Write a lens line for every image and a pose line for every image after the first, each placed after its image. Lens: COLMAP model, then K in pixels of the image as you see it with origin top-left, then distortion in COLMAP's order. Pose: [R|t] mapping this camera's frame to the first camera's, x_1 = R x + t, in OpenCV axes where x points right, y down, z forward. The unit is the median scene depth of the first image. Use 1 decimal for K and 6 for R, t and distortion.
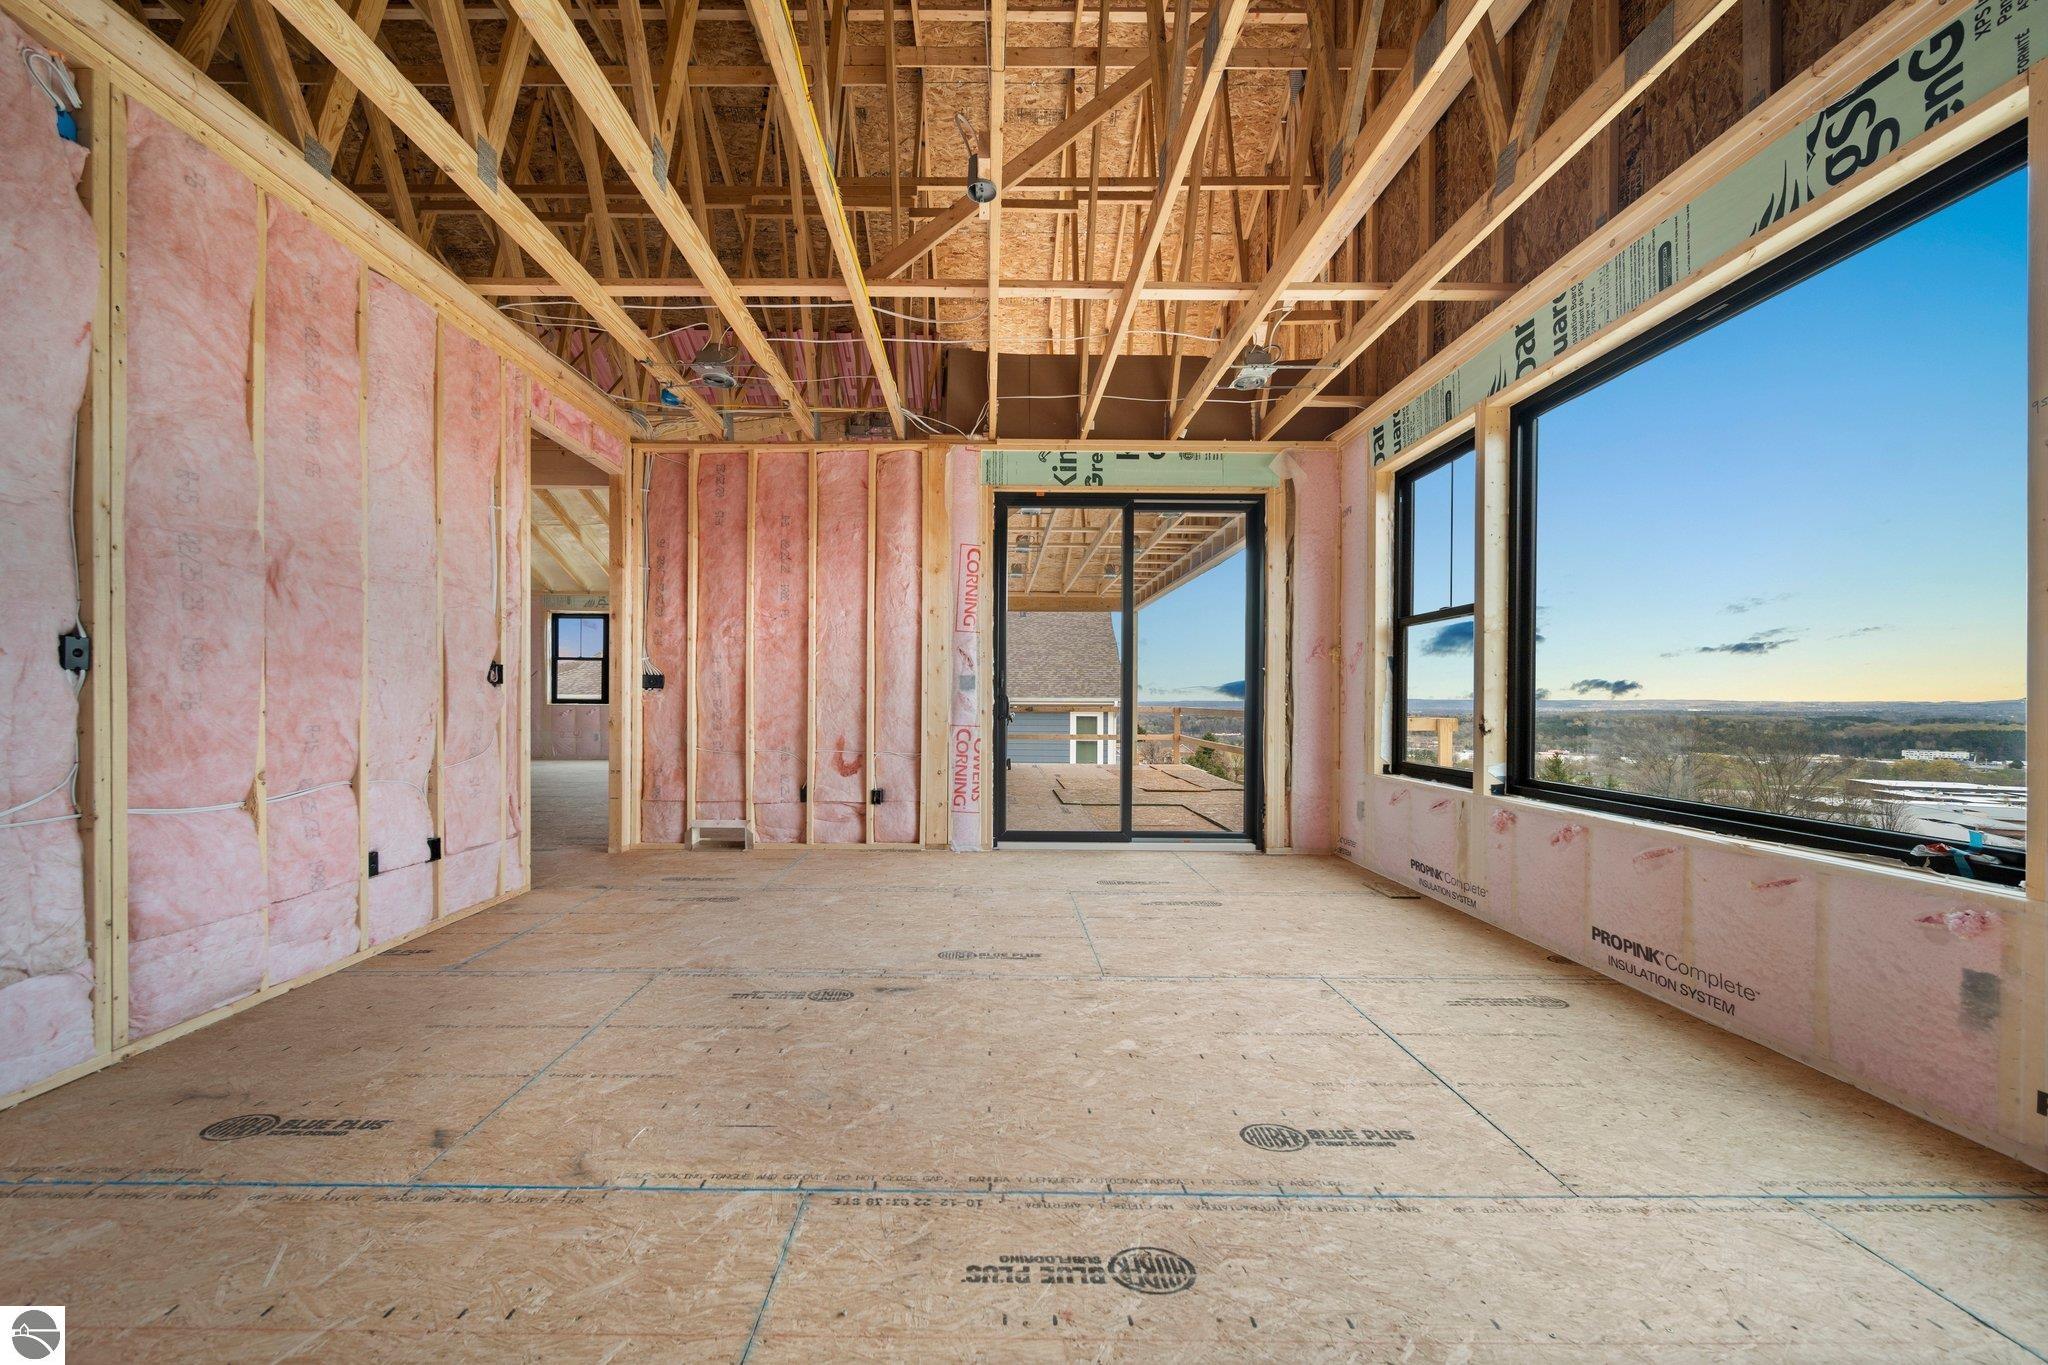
lens RADIAL K [[728.8, 0, 1001.9], [0, 728.8, 695.2], [0, 0, 1]] dist [-0.000176, -0.000071]
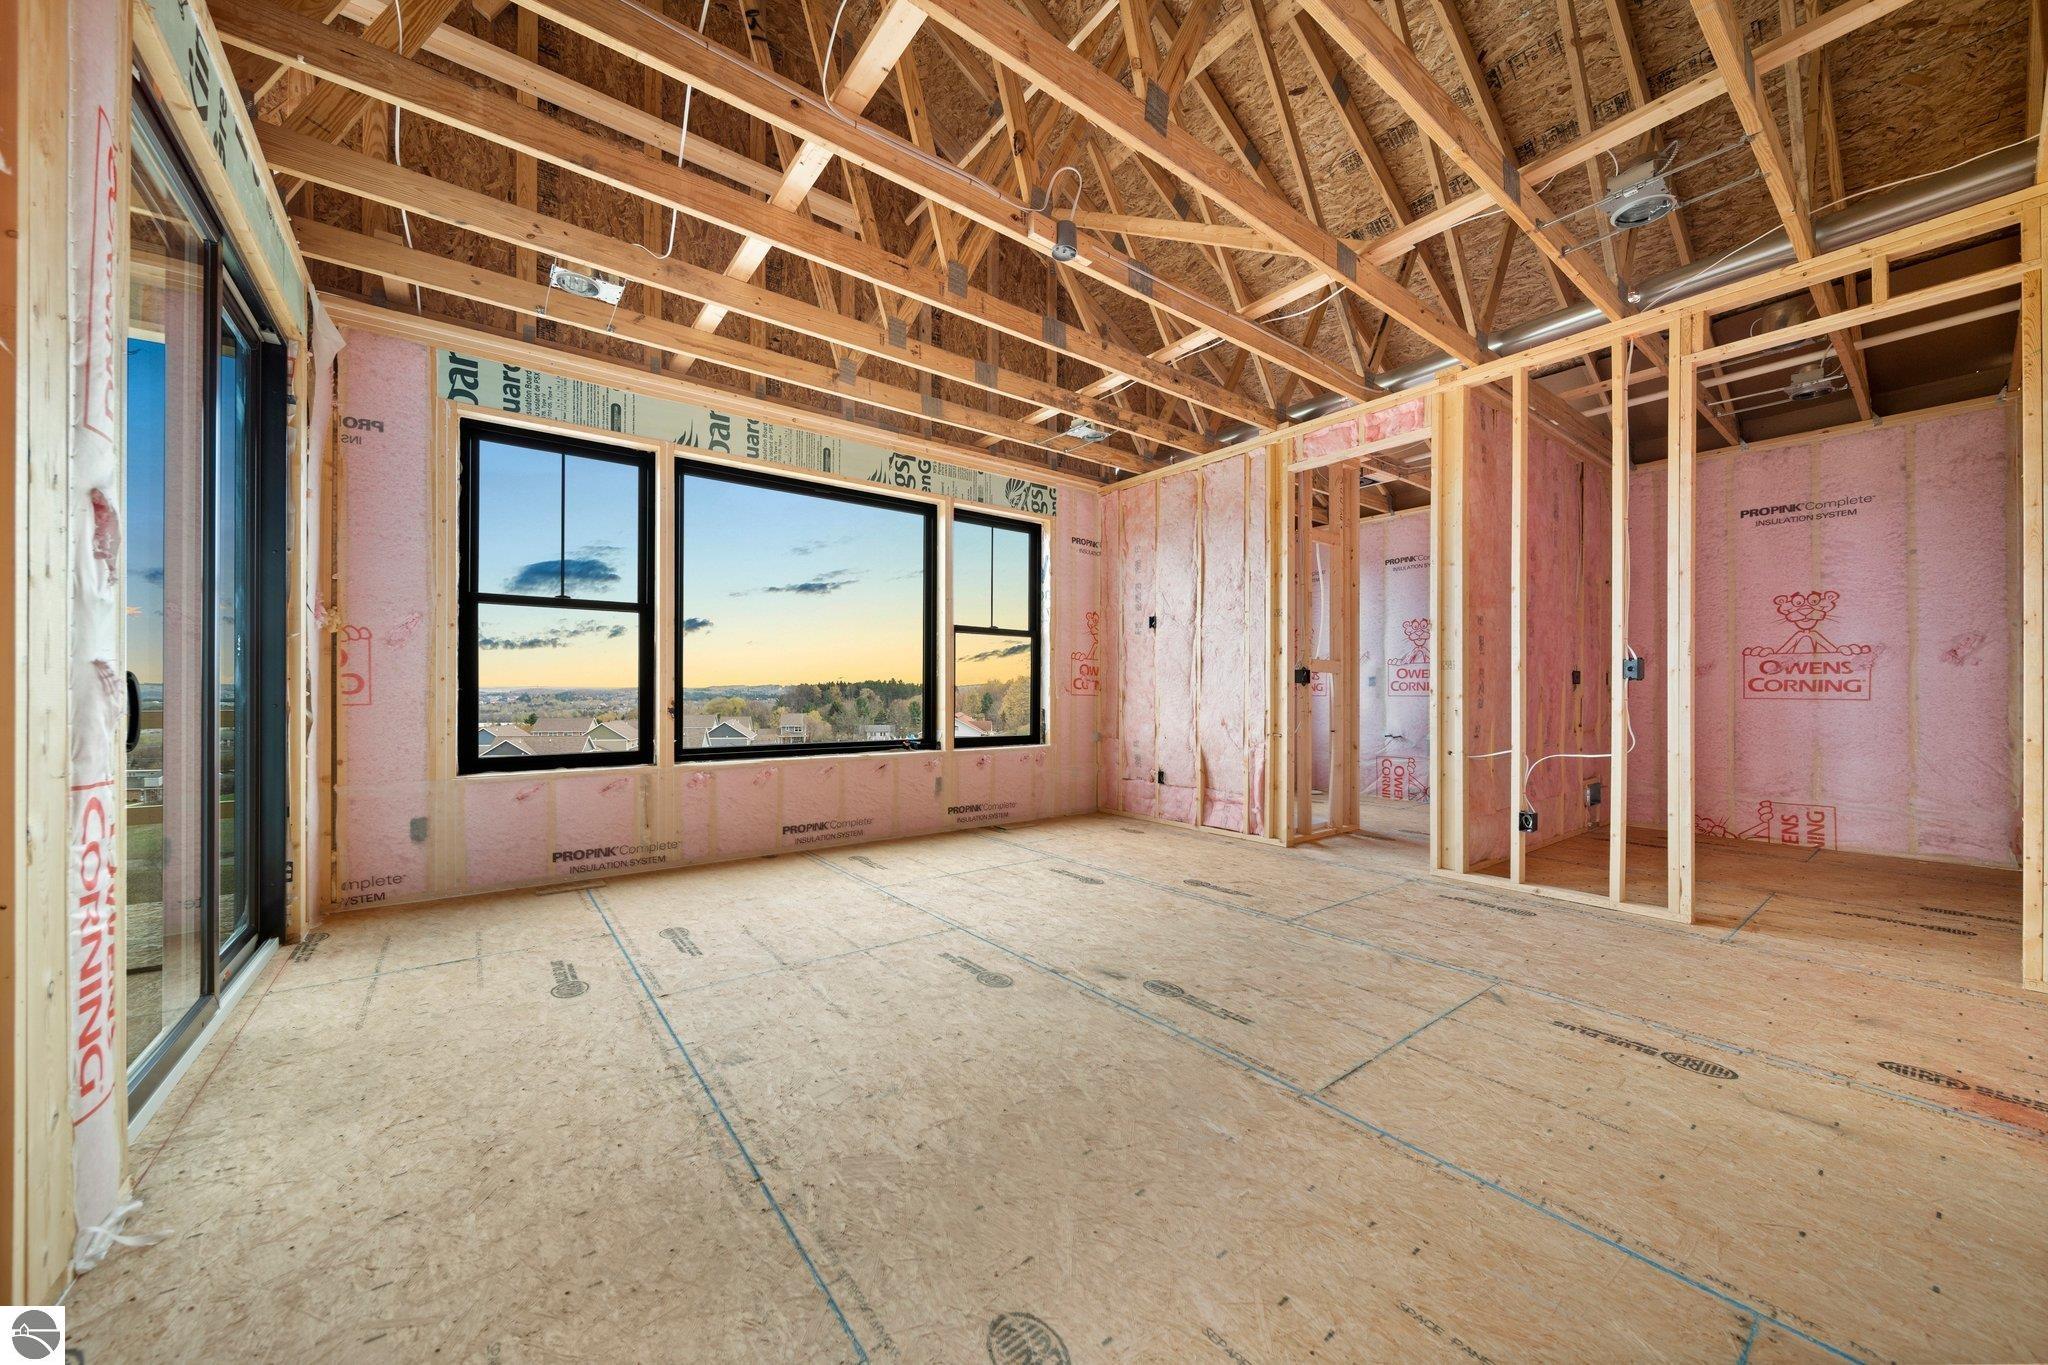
lens RADIAL K [[728.8, 0, 1001.9], [0, 728.8, 695.2], [0, 0, 1]] dist [-0.000176, -0.000071]
pose [[-0.579687, -0.008608, 0.814794, -0.976869], [-0.009338, 0.999949, 0.003920, 0.011062], [-0.814785, -0.005336, -0.579738, 1.871911]]
